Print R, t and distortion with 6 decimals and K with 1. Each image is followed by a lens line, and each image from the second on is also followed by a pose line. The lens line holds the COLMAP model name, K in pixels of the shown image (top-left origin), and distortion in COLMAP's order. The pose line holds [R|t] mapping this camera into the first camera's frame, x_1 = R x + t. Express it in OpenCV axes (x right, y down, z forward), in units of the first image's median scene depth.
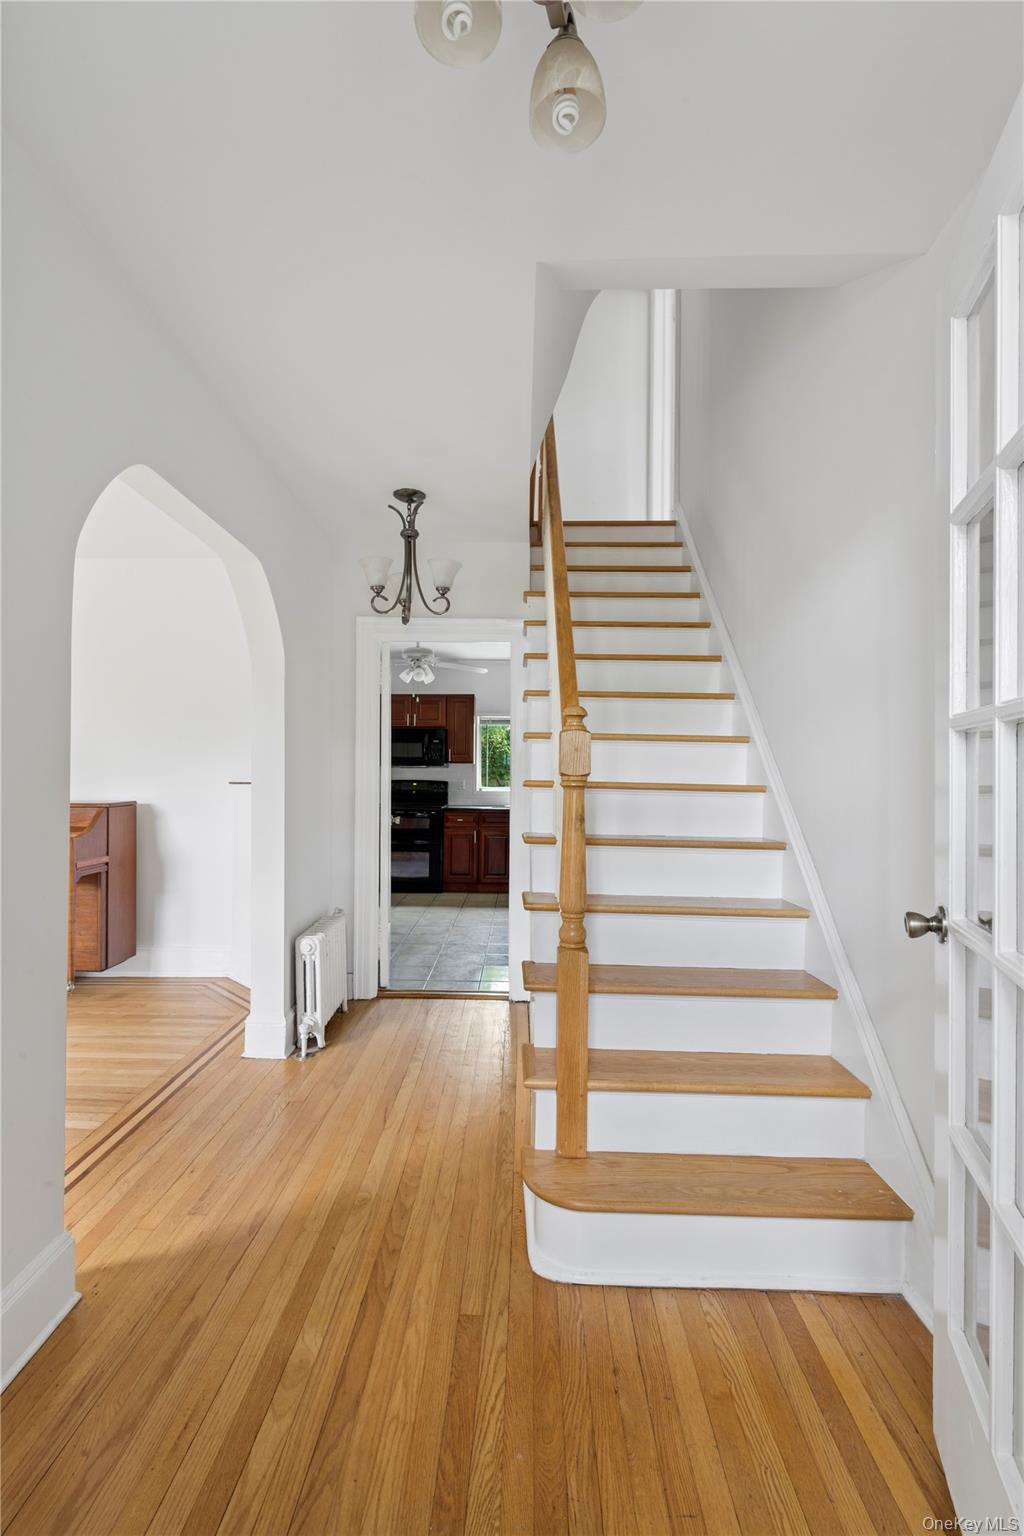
lens RADIAL K [[706.1, 0, 512.0], [0, 706.1, 768.0], [0, 0, 1]] dist [-0.002401, -0.001152]
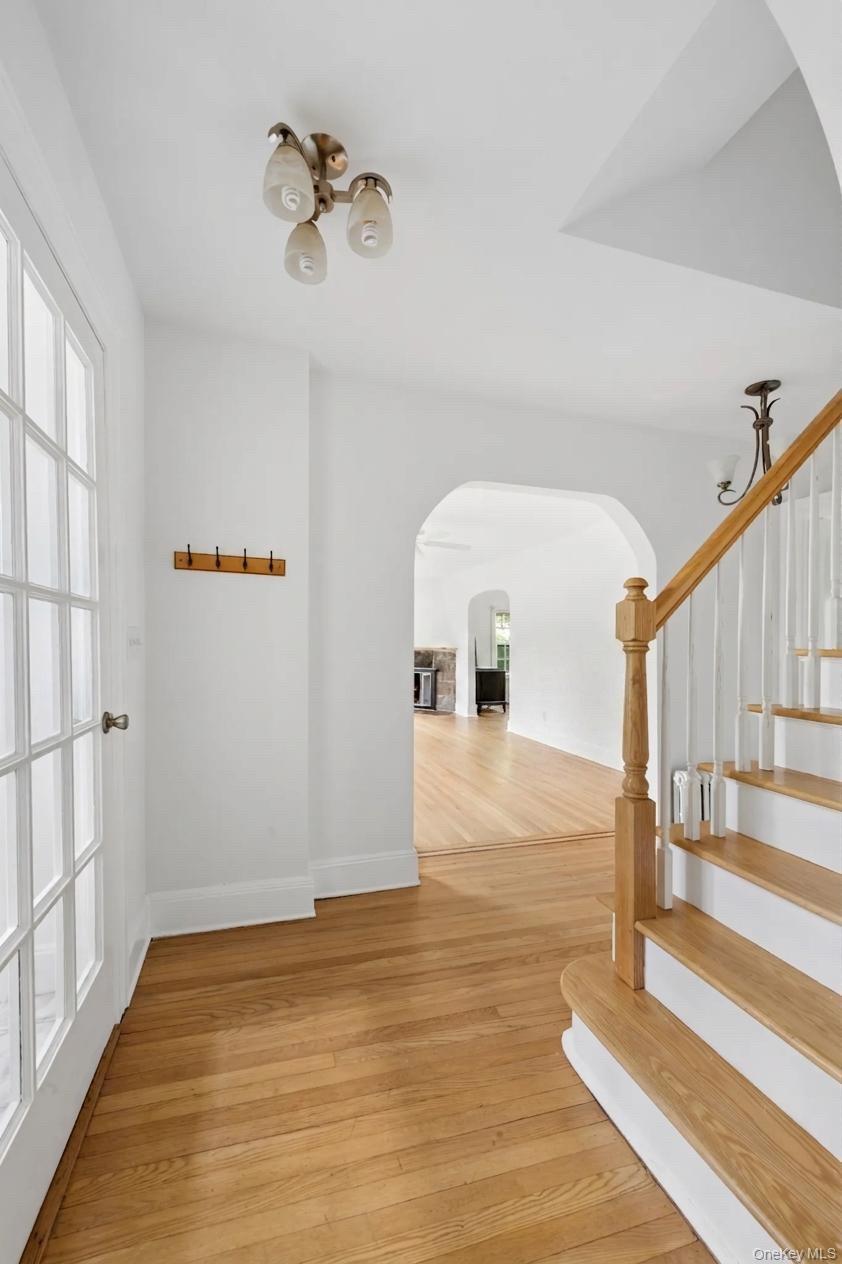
lens RADIAL K [[504.4, 0, 420.9], [0, 504.4, 649.4], [0, 0, 1]] dist [0.001035, 0.000097]
pose [[0.330989, 0.002857, -0.943630, 0.454755], [0.007089, 0.999960, 0.005515, 0.009837], [0.943608, -0.008515, 0.330955, 0.265702]]
